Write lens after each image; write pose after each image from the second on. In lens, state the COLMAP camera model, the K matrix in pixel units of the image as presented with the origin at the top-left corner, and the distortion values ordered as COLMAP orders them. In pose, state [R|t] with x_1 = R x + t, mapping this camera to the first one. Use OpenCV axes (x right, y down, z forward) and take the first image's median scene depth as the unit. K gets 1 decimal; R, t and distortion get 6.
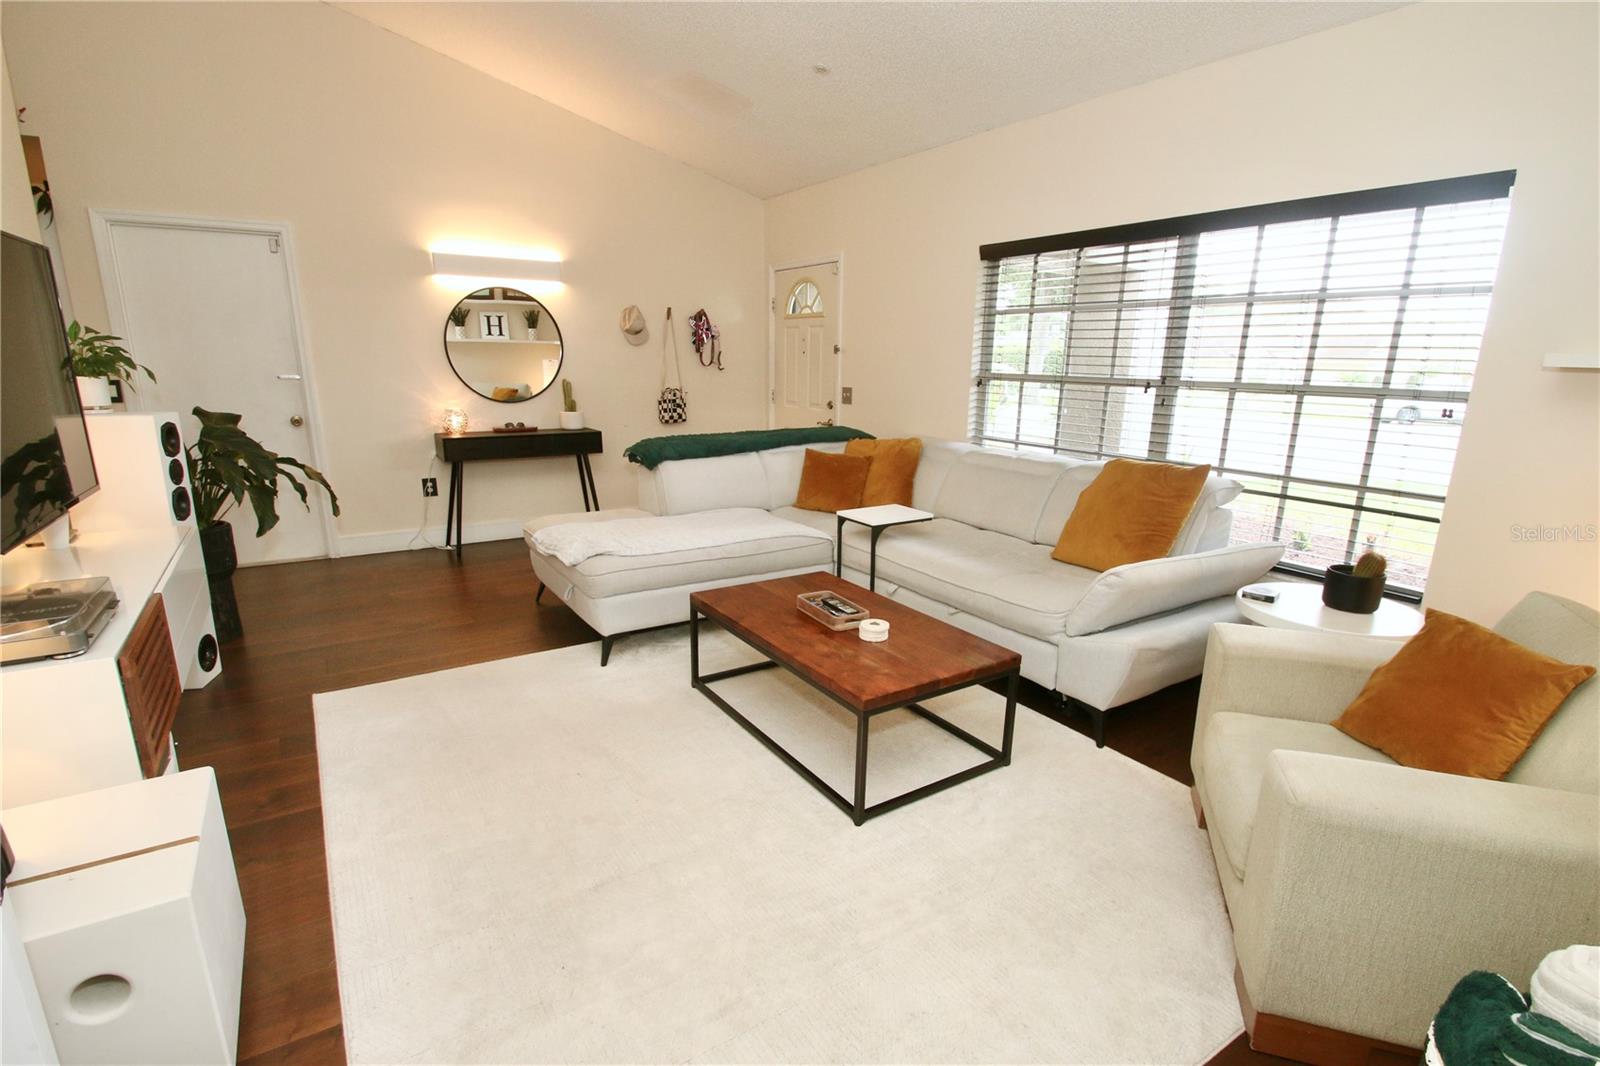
lens RADIAL K [[744.3, 0, 804.0], [0, 744.3, 544.1], [0, 0, 1]] dist [0.007058, -0.008934]
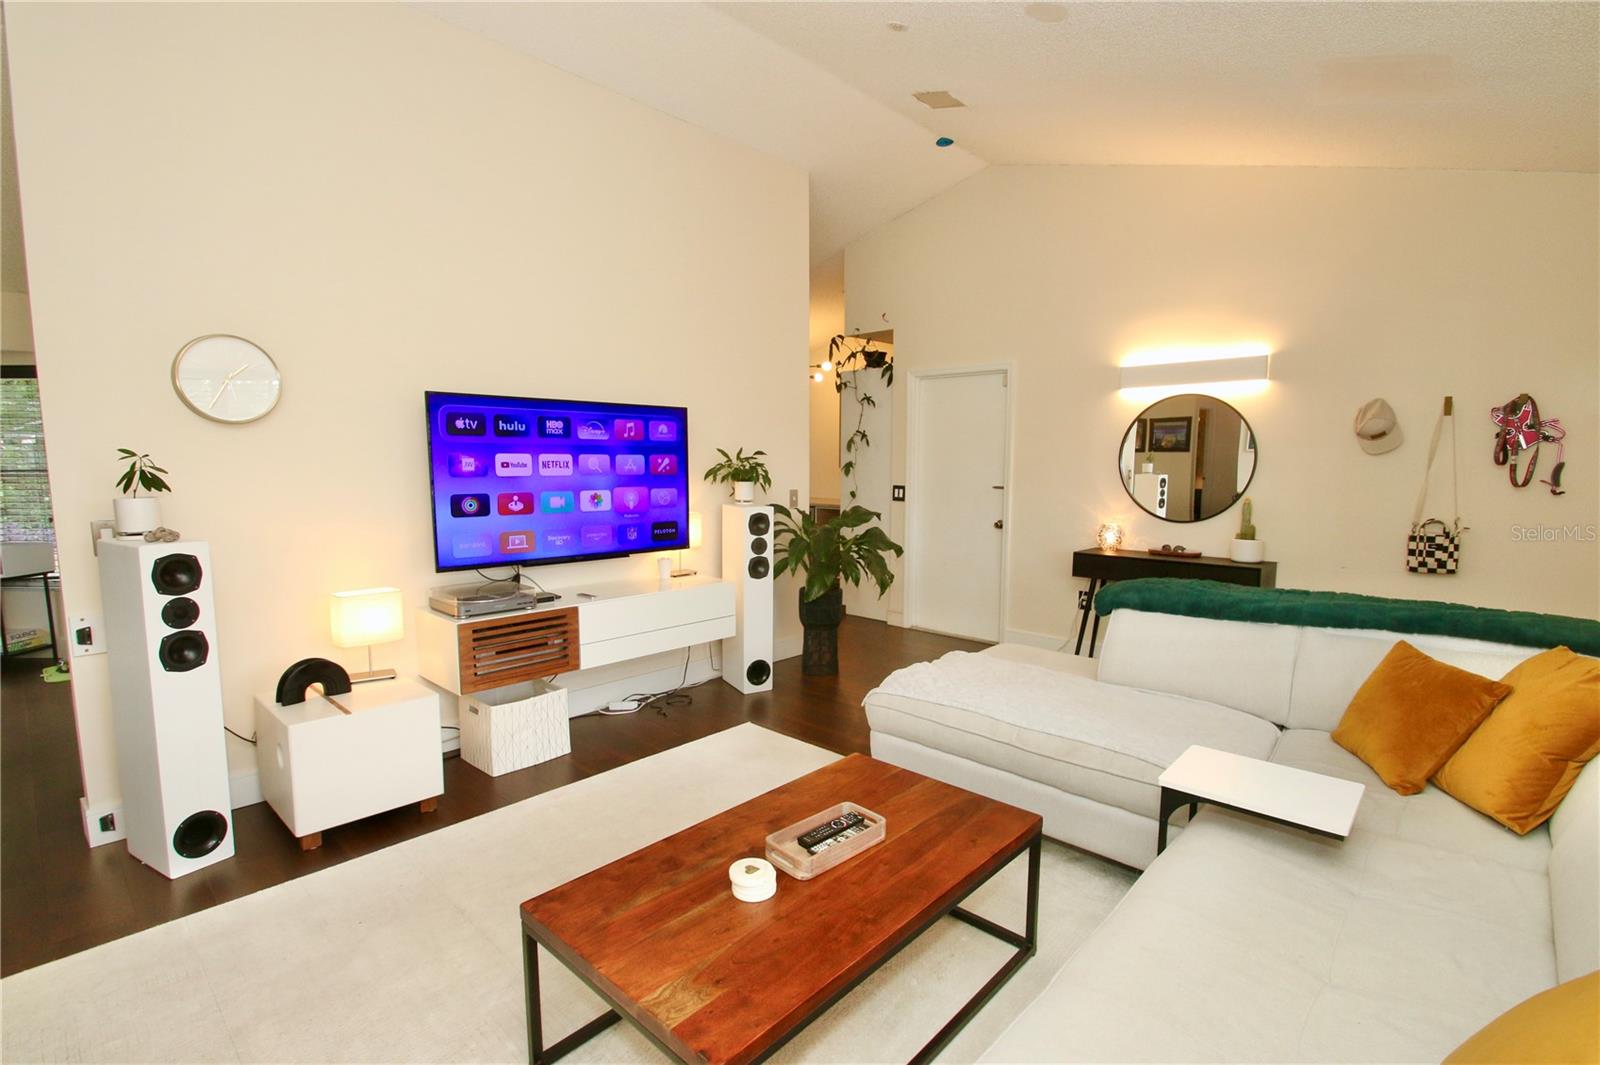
lens RADIAL K [[744.3, 0, 812.9], [0, 744.3, 533.6], [0, 0, 1]] dist [0.007058, -0.008934]
pose [[0.256285, 0.081792, -0.963135, 0.326689], [-0.236820, 0.971358, 0.019473, -0.093736], [0.937142, 0.223099, 0.268314, 0.373213]]
